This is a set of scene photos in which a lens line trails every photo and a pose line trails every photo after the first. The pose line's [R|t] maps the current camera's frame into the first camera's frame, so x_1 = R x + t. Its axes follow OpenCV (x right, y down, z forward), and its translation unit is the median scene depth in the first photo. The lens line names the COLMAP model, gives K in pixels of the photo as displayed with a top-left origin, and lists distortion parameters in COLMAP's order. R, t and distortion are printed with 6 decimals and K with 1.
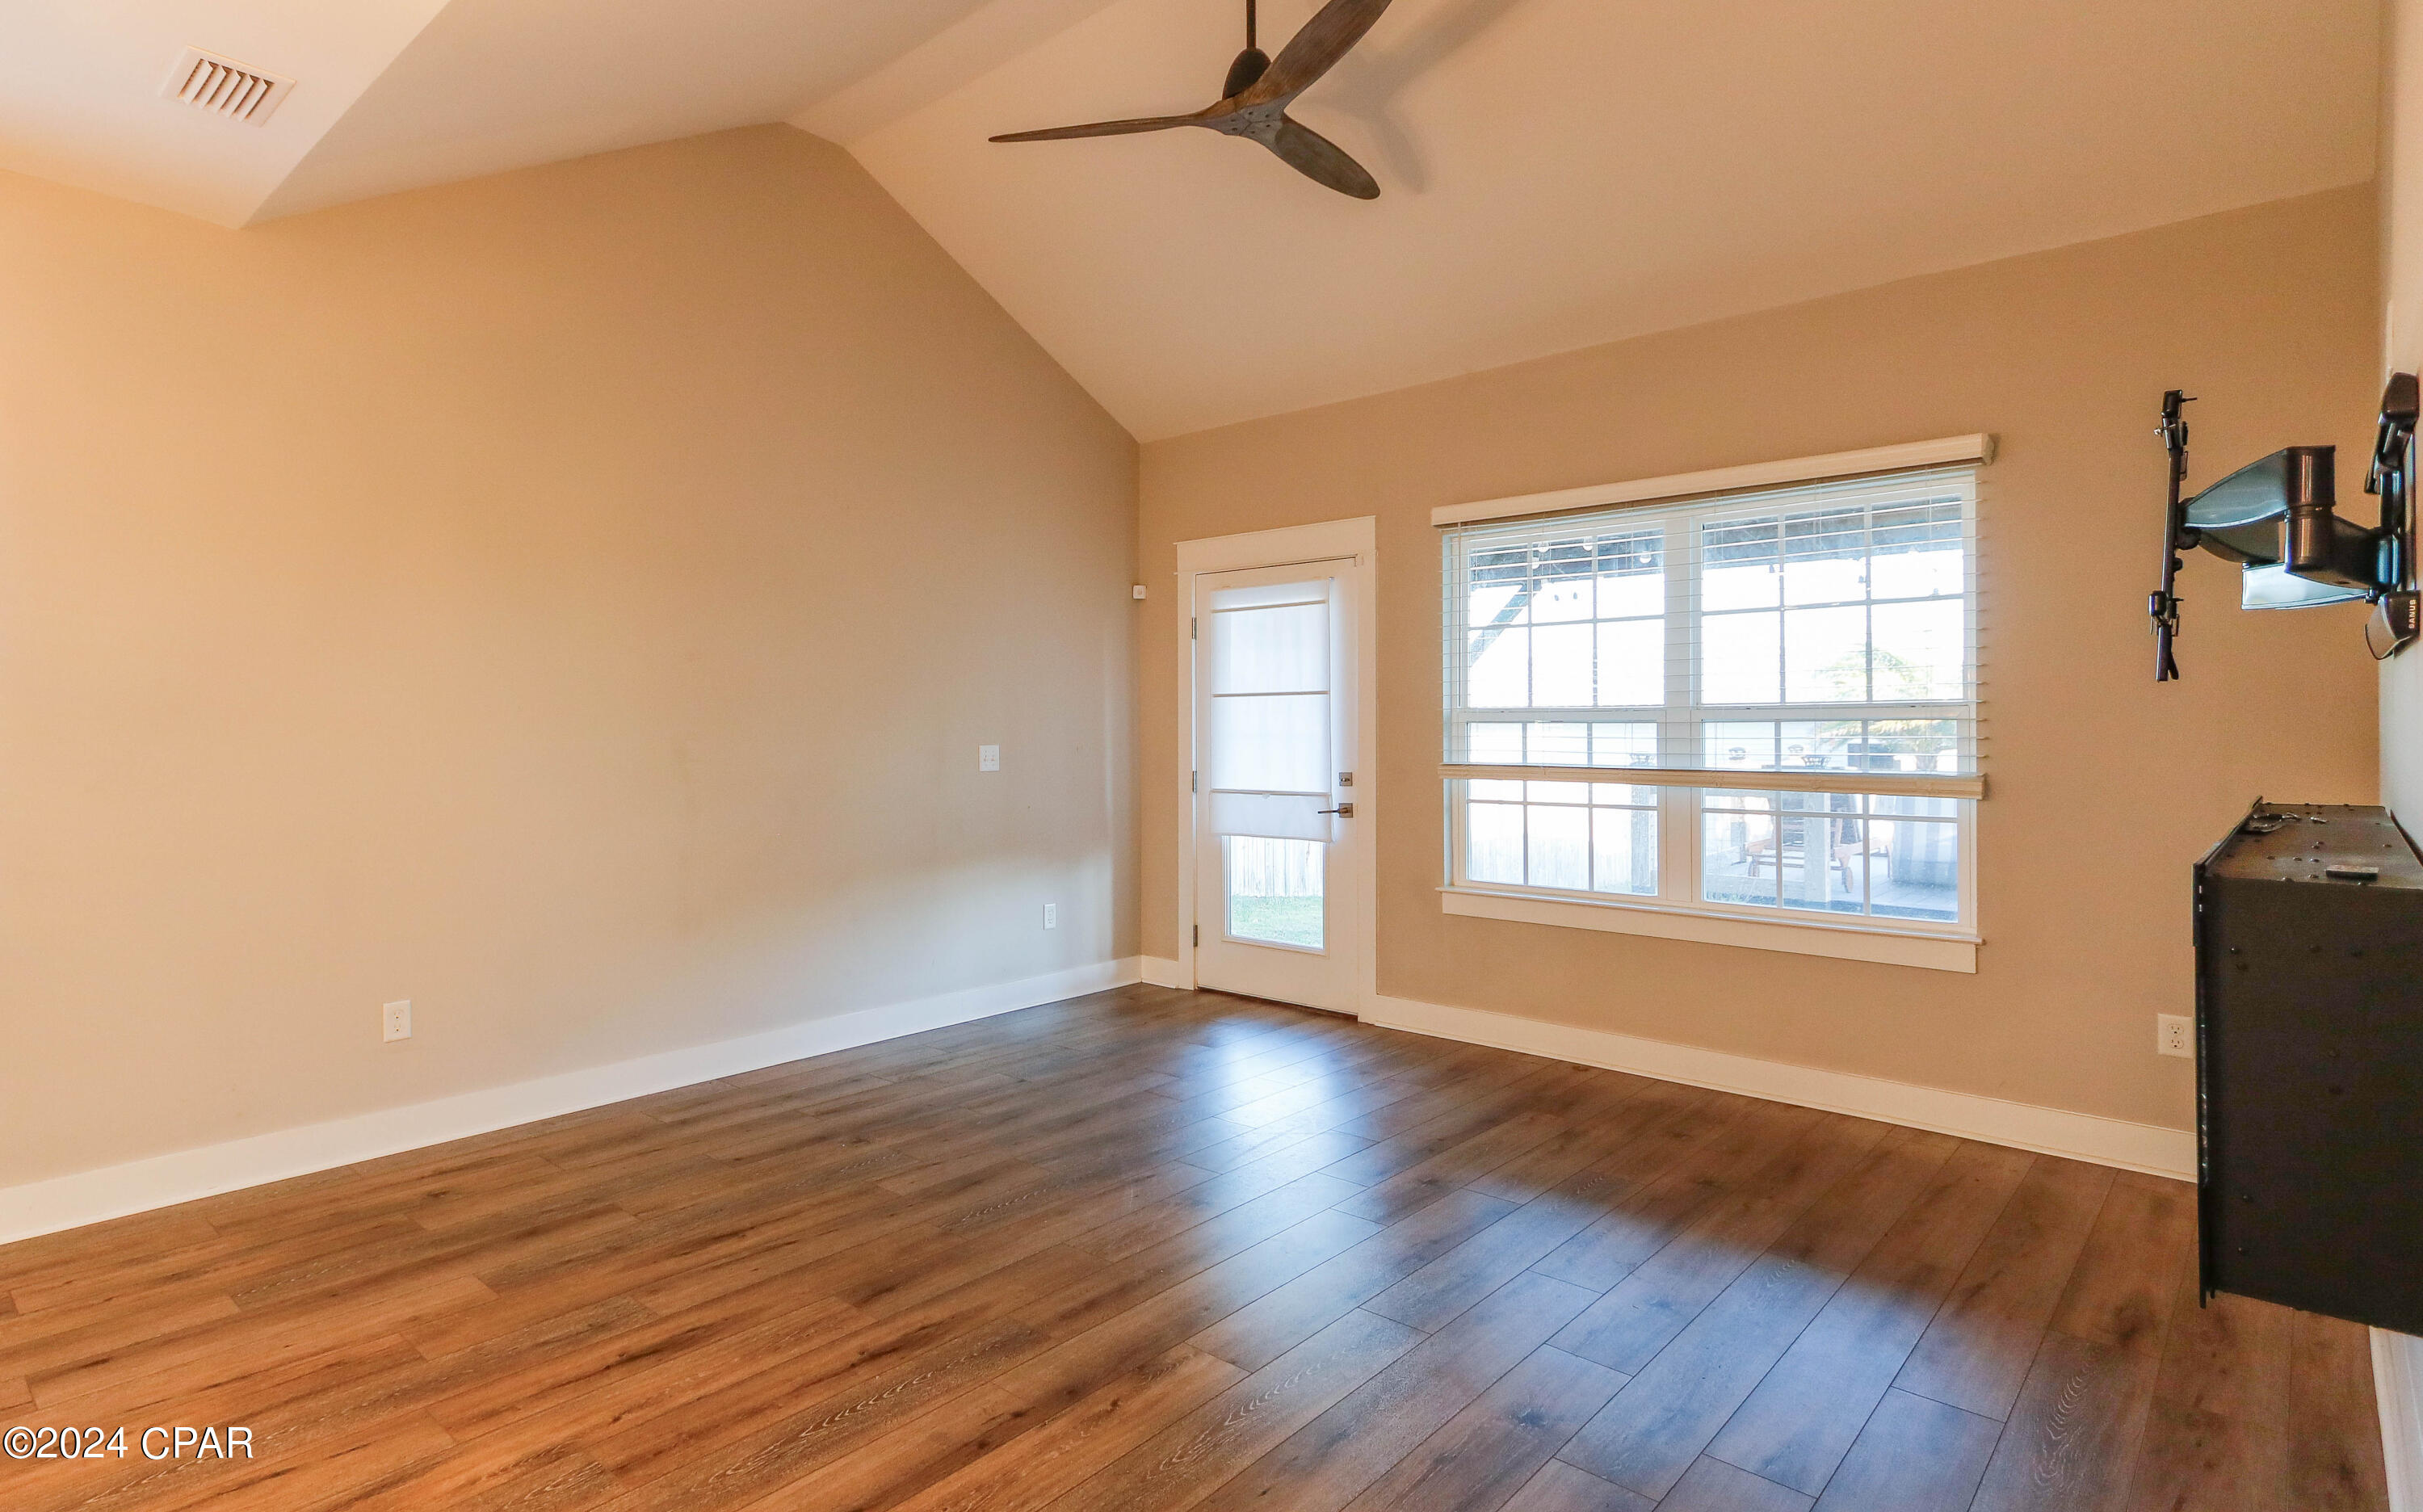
lens RADIAL K [[1268.3, 0, 1086.5], [0, 1268.3, 726.1], [0, 0, 1]] dist [0.030845, 0.001363]
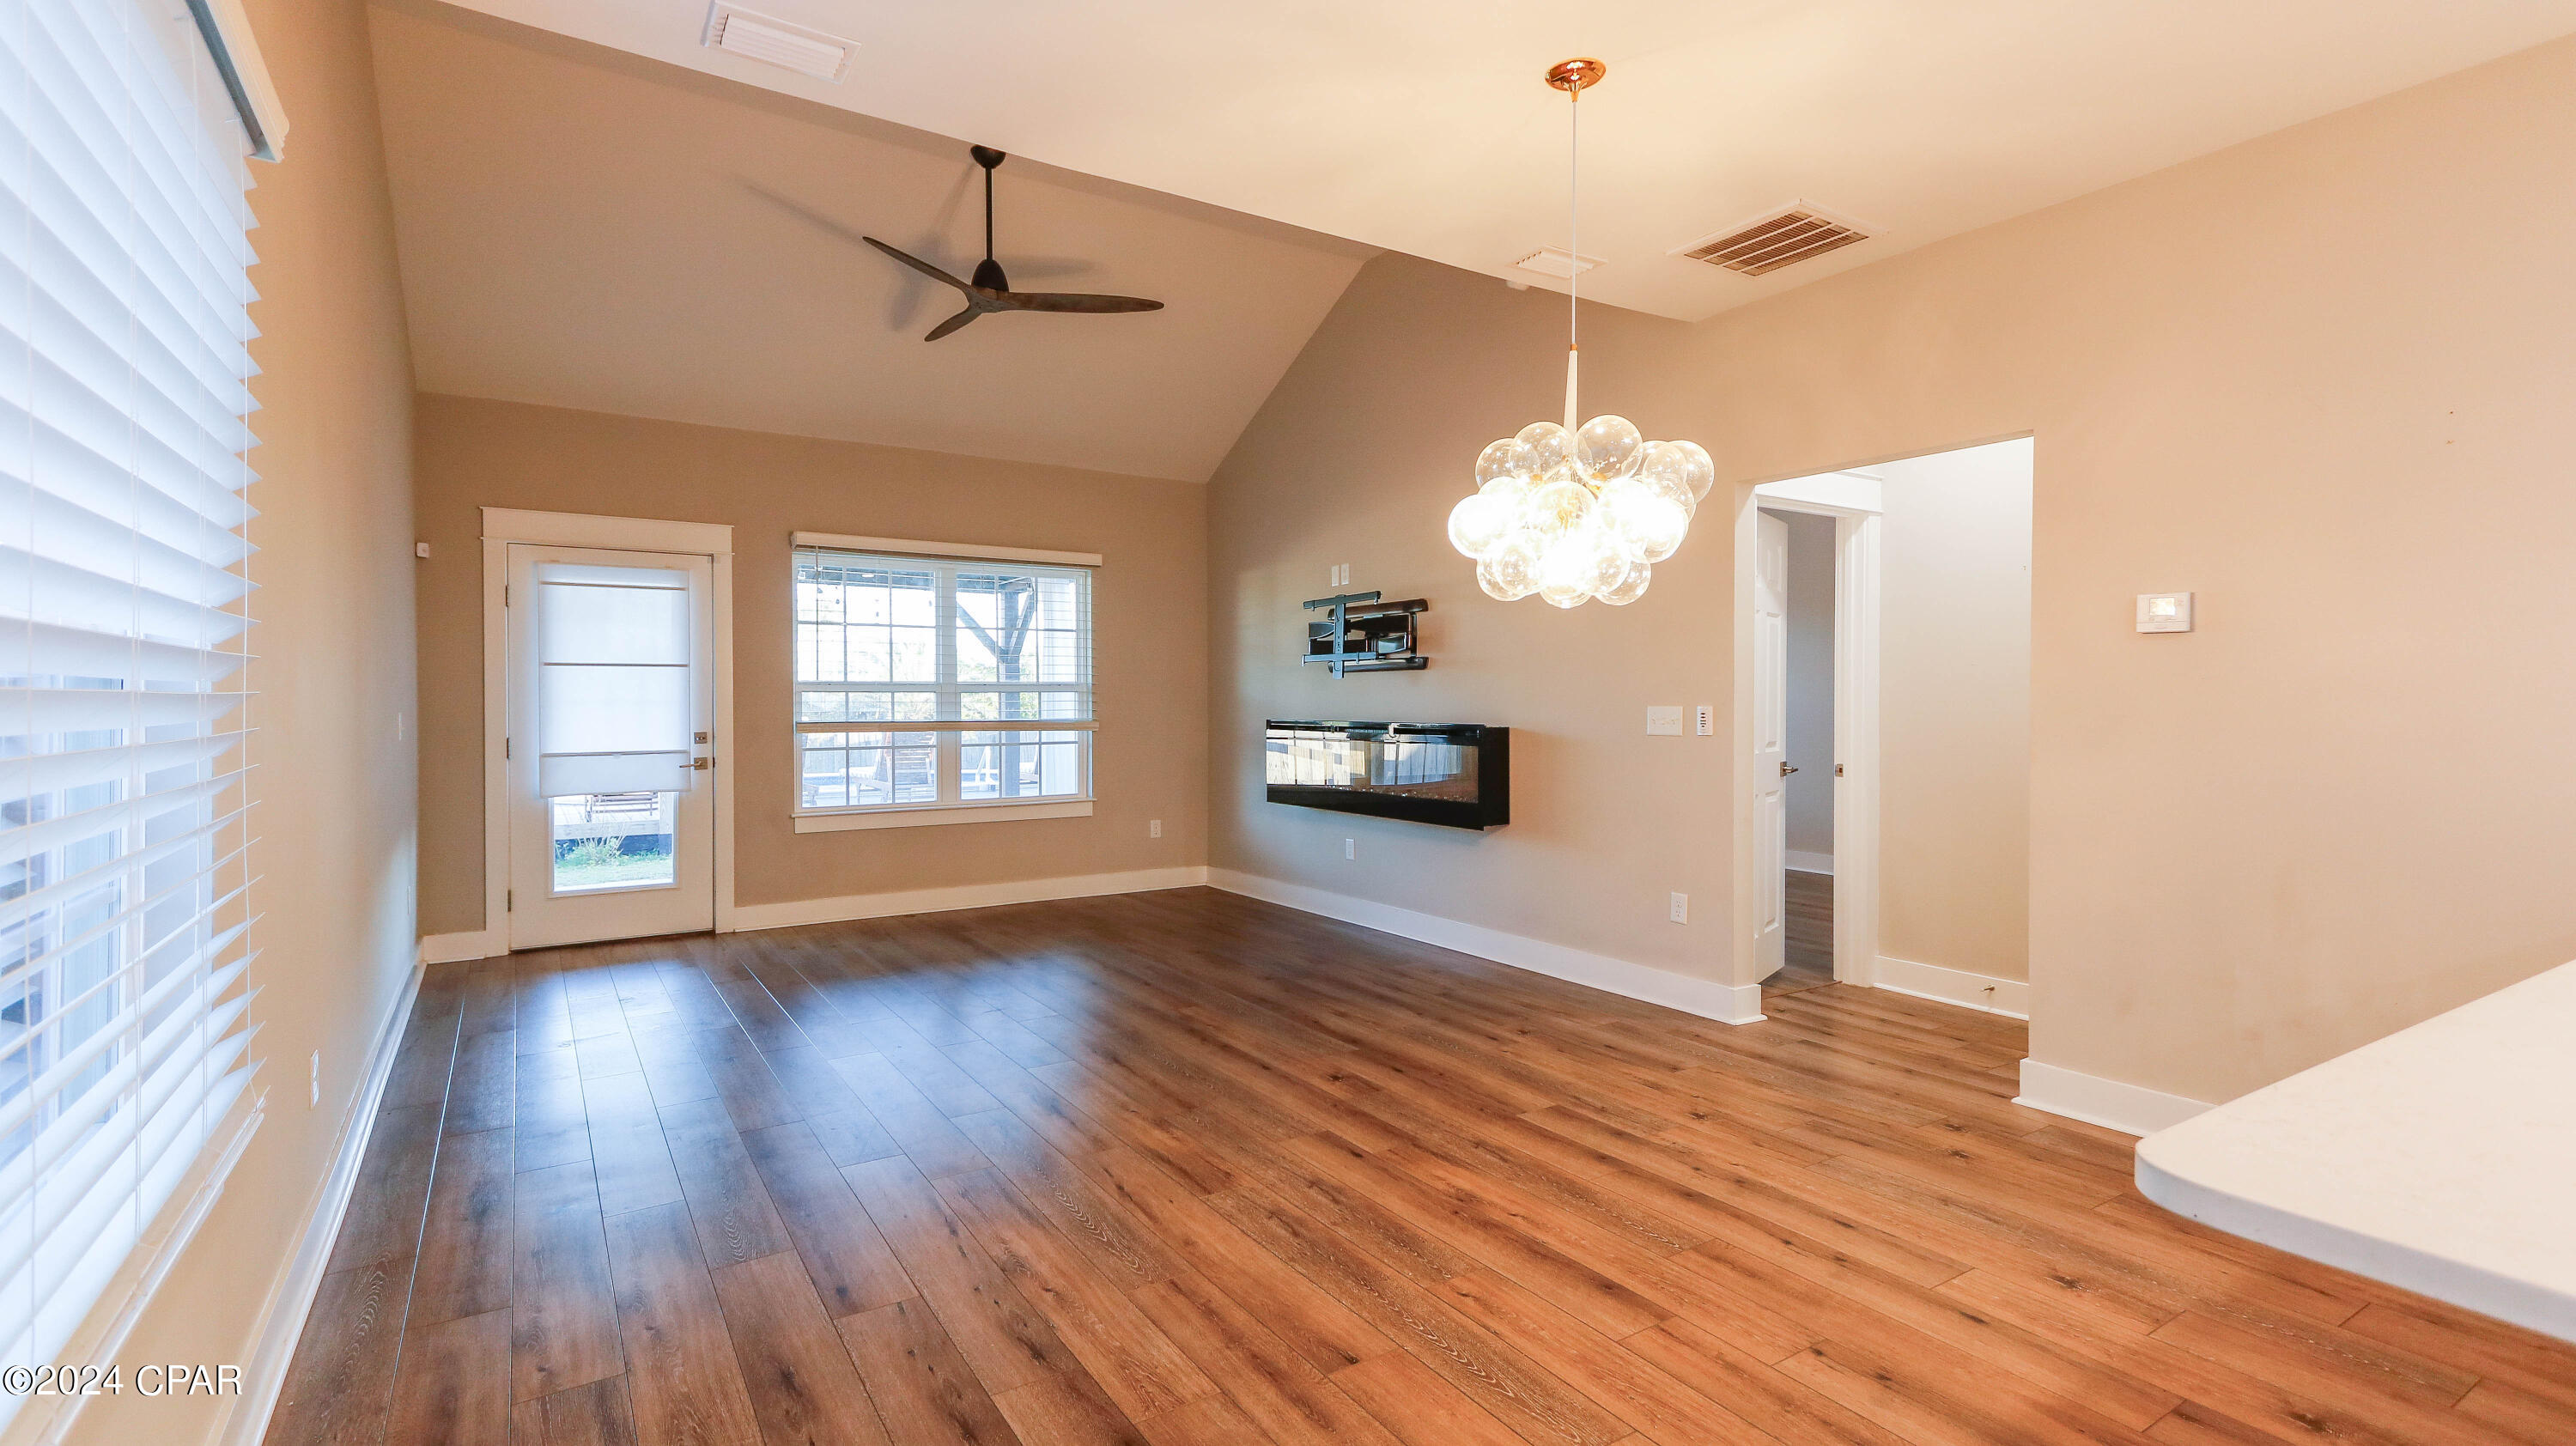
lens RADIAL K [[1158.5, 0, 1286.4], [0, 1158.5, 720.4], [0, 0, 1]] dist [0.038927, 0.000537]
pose [[0.220307, -0.015990, 0.975300, -0.803334], [-0.000073, 0.999865, 0.016409, 0.007226], [-0.975431, -0.003687, 0.220276, 0.220989]]
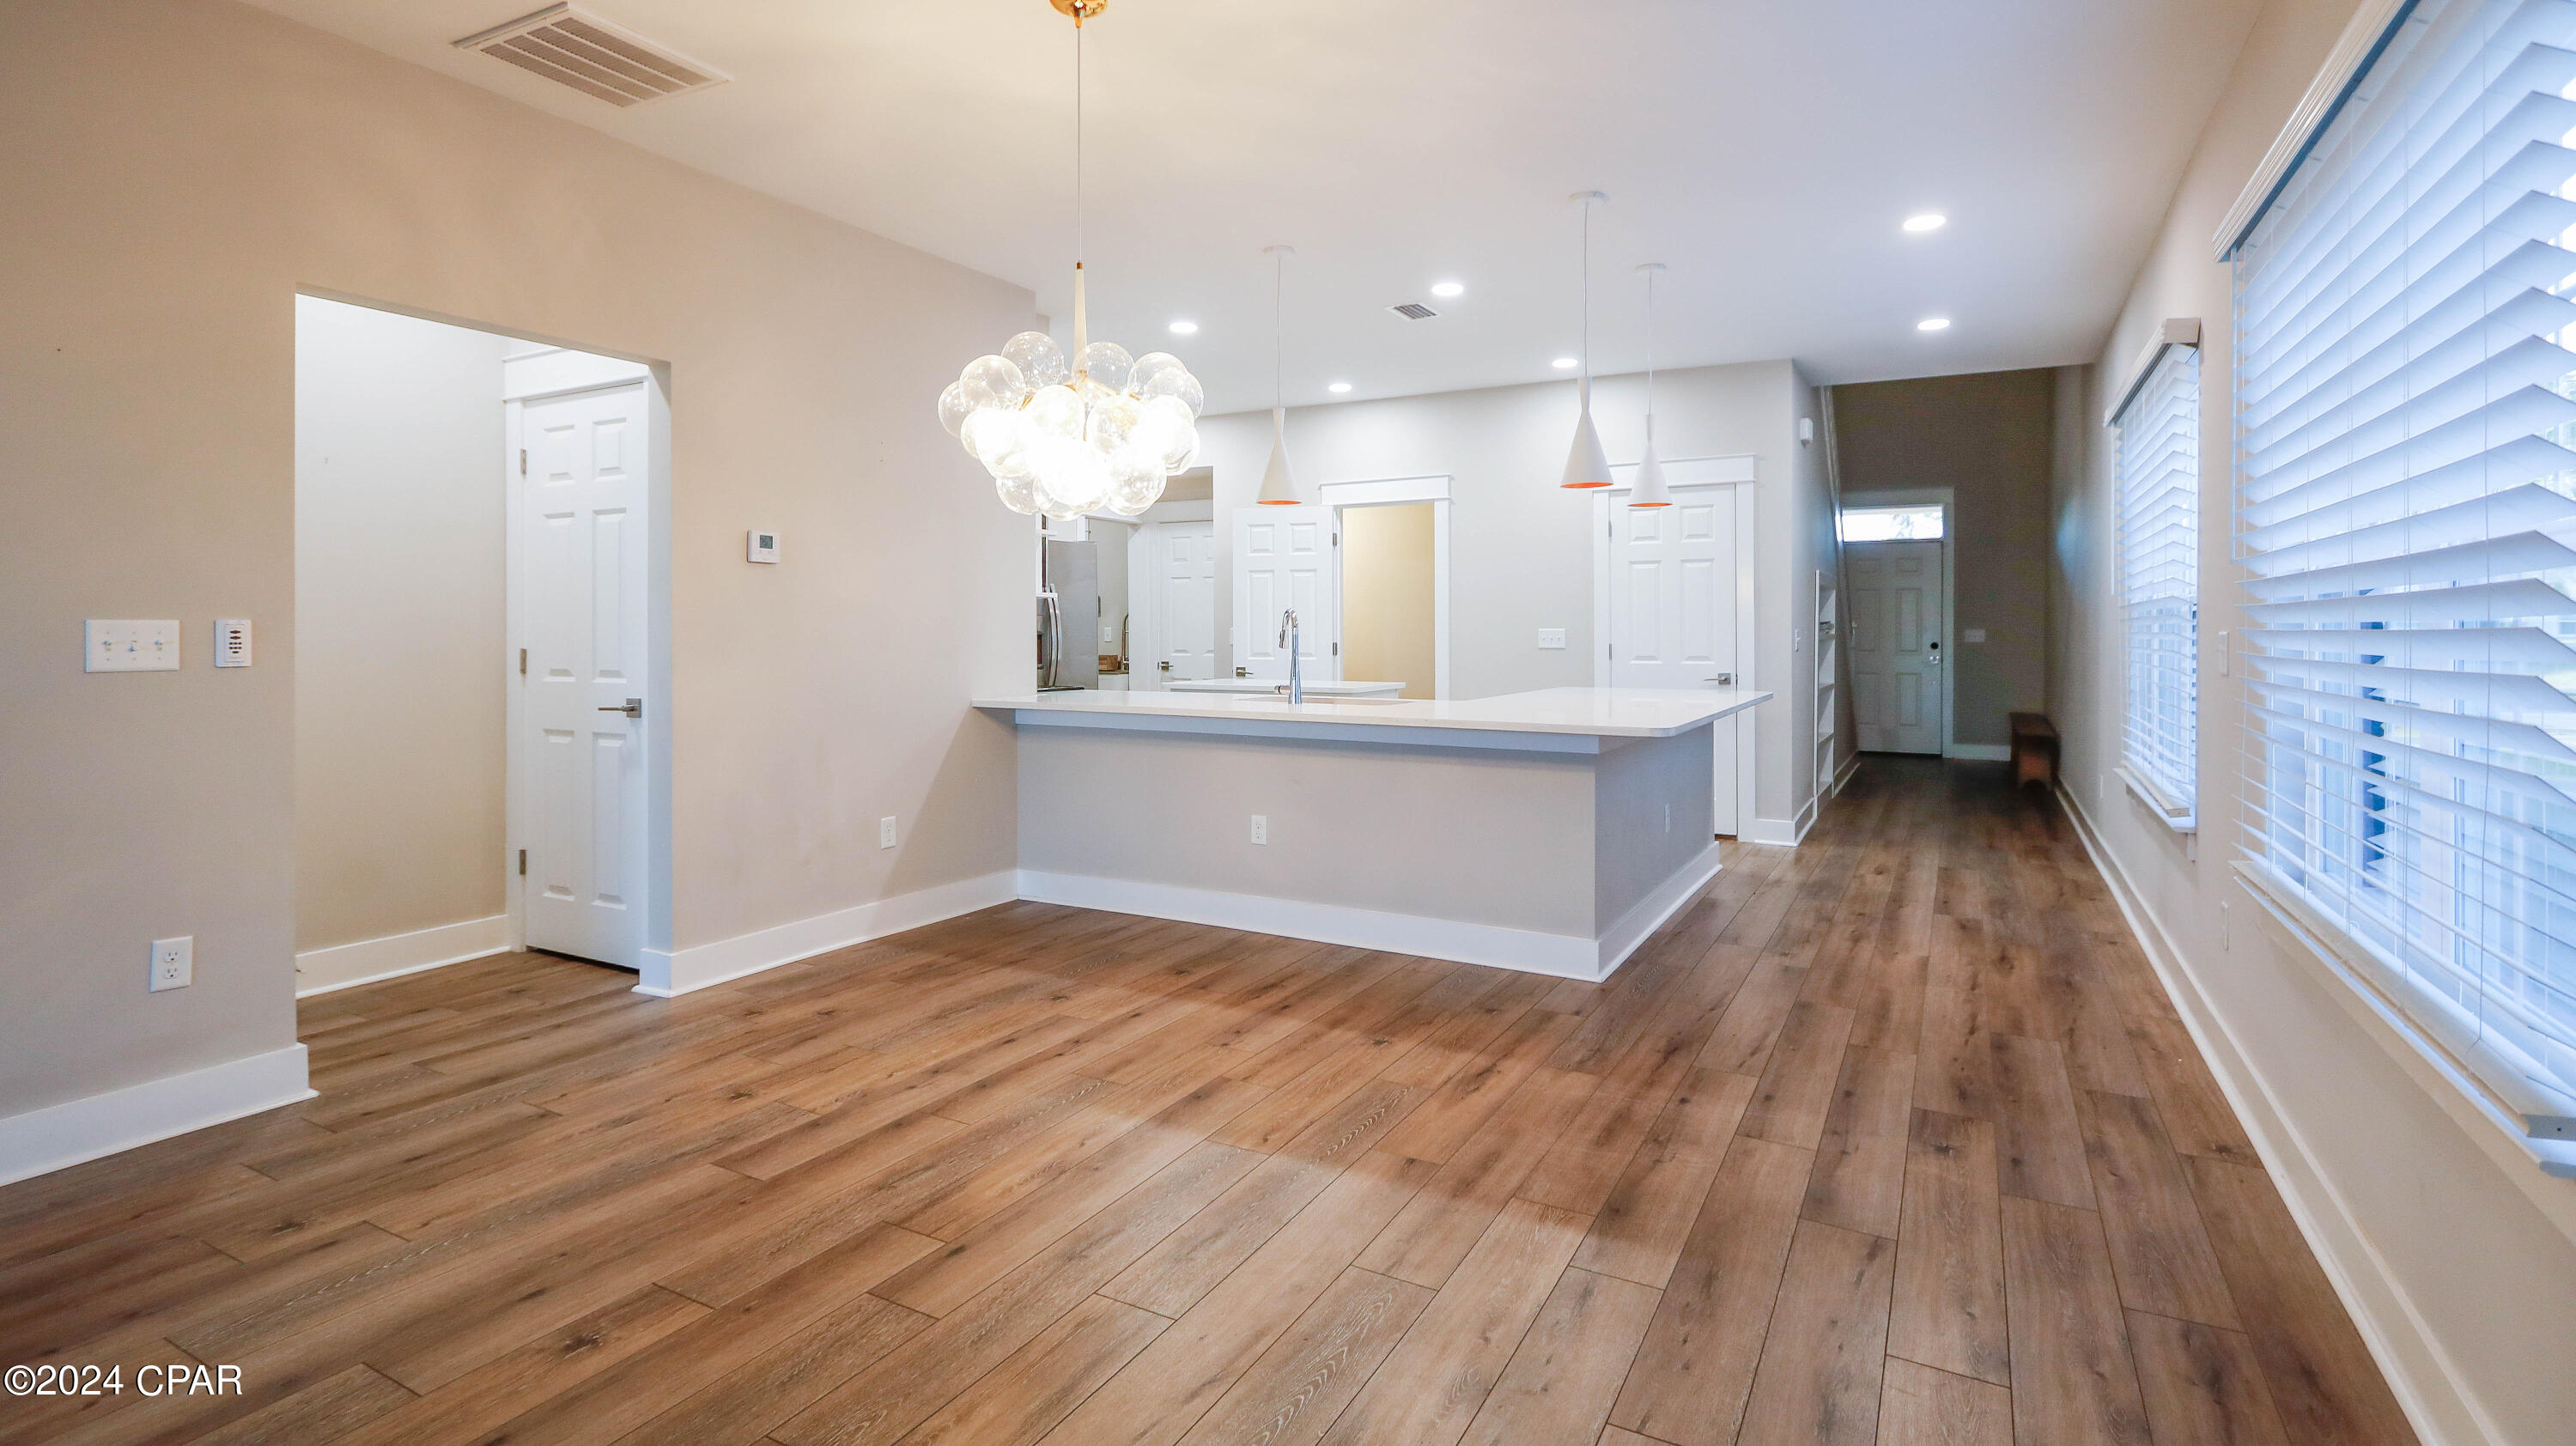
lens RADIAL K [[1230.7, 0, 1244.5], [0, 1230.7, 639.7], [0, 0, 1]] dist [0.024661, 0.001048]
pose [[-0.971796, 0.000100, -0.235823, -0.199074], [-0.001207, 0.999985, 0.005399, 0.016945], [0.235820, 0.005532, -0.971781, 0.786080]]
